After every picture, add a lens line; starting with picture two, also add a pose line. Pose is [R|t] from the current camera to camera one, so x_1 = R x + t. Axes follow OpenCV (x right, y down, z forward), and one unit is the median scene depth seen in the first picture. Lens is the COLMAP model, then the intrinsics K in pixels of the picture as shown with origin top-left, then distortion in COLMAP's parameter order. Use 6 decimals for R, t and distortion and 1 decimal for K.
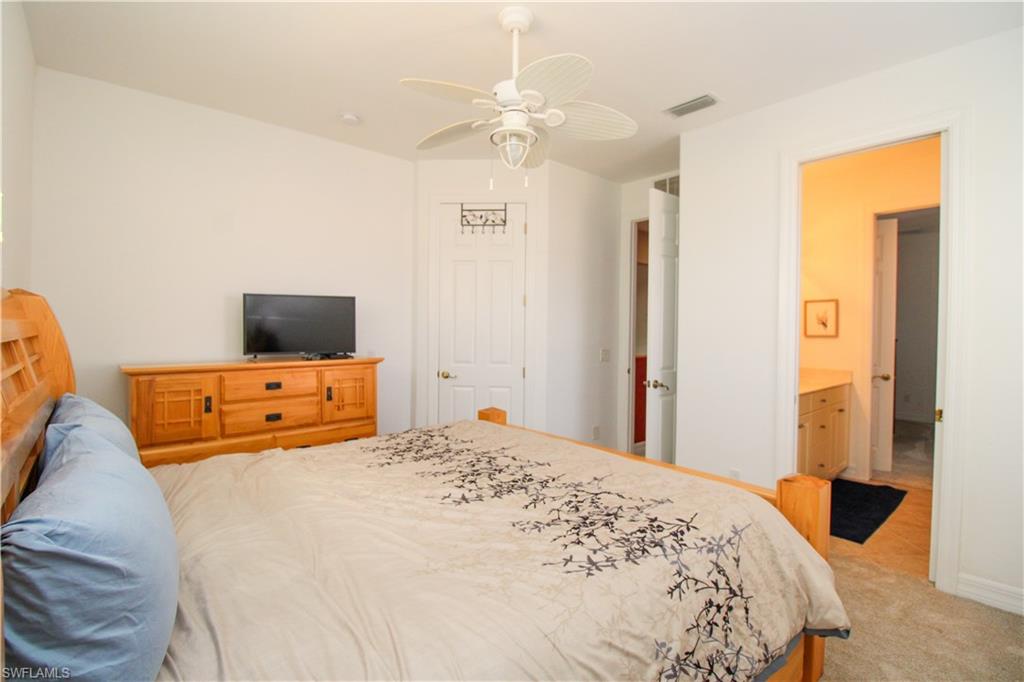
lens RADIAL K [[475.6, 0, 516.7], [0, 475.6, 338.8], [0, 0, 1]] dist [-0.016731, -0.007383]
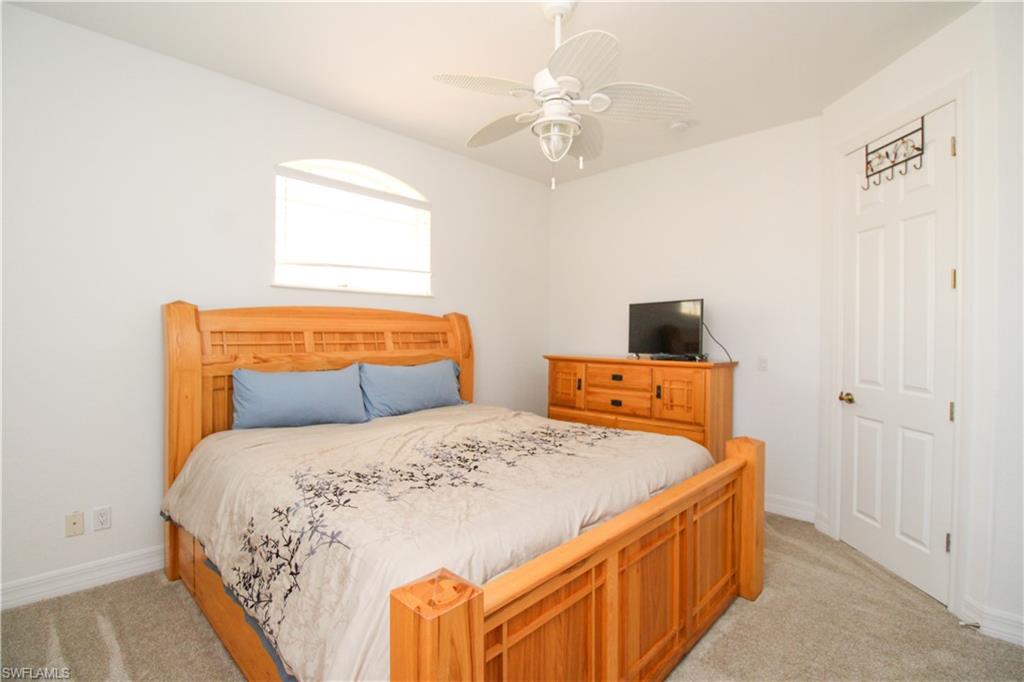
lens RADIAL K [[475.6, 0, 509.1], [0, 475.6, 340.2], [0, 0, 1]] dist [-0.016731, -0.007383]
pose [[0.072093, 0.008235, -0.997364, 0.659567], [-0.031485, 0.999486, 0.005977, 0.003495], [0.996901, 0.030971, 0.072315, 0.590474]]
